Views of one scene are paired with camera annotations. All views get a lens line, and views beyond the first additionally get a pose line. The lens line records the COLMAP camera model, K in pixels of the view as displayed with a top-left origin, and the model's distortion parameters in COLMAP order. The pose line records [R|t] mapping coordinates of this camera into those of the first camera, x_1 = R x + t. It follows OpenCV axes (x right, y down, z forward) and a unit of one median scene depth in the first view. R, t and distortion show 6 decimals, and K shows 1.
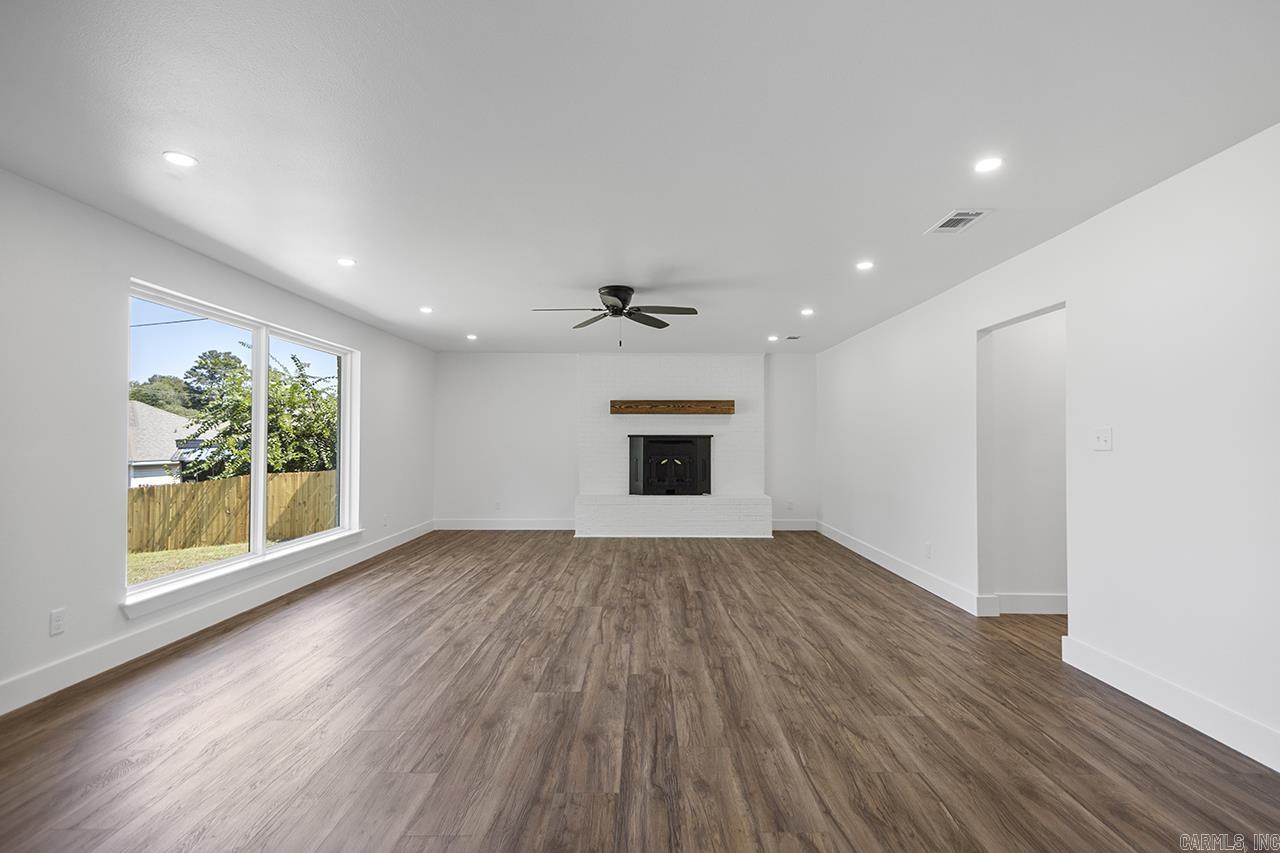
lens RADIAL K [[616.0, 0, 660.5], [0, 616.0, 434.5], [0, 0, 1]] dist [0.020709, -0.000276]
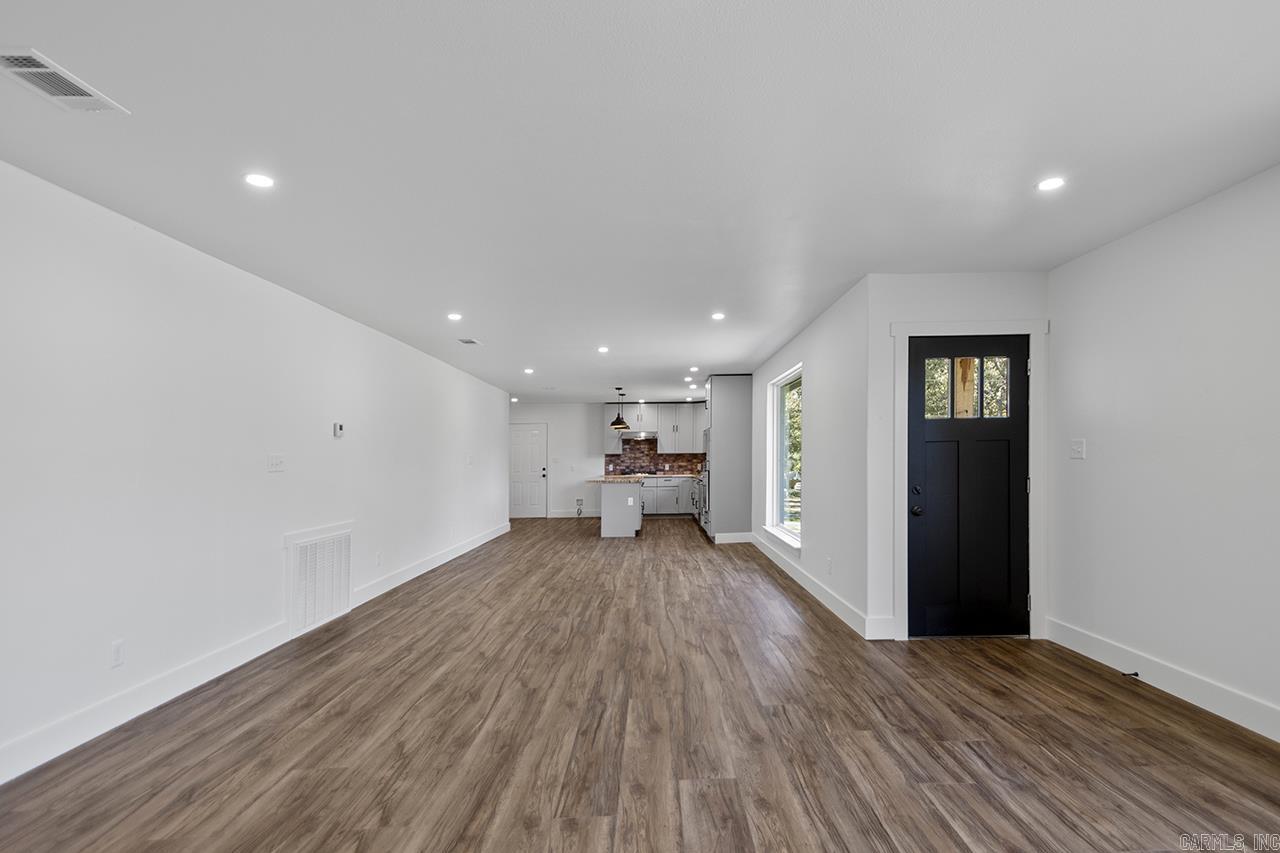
lens RADIAL K [[642.7, 0, 694.6], [0, 642.7, 448.7], [0, 0, 1]] dist [0.021298, -0.000386]
pose [[-0.999226, 0.013888, -0.036814, -0.085790], [0.014693, 0.999656, -0.021705, 0.006758], [0.036500, -0.022230, -0.999086, 1.259269]]
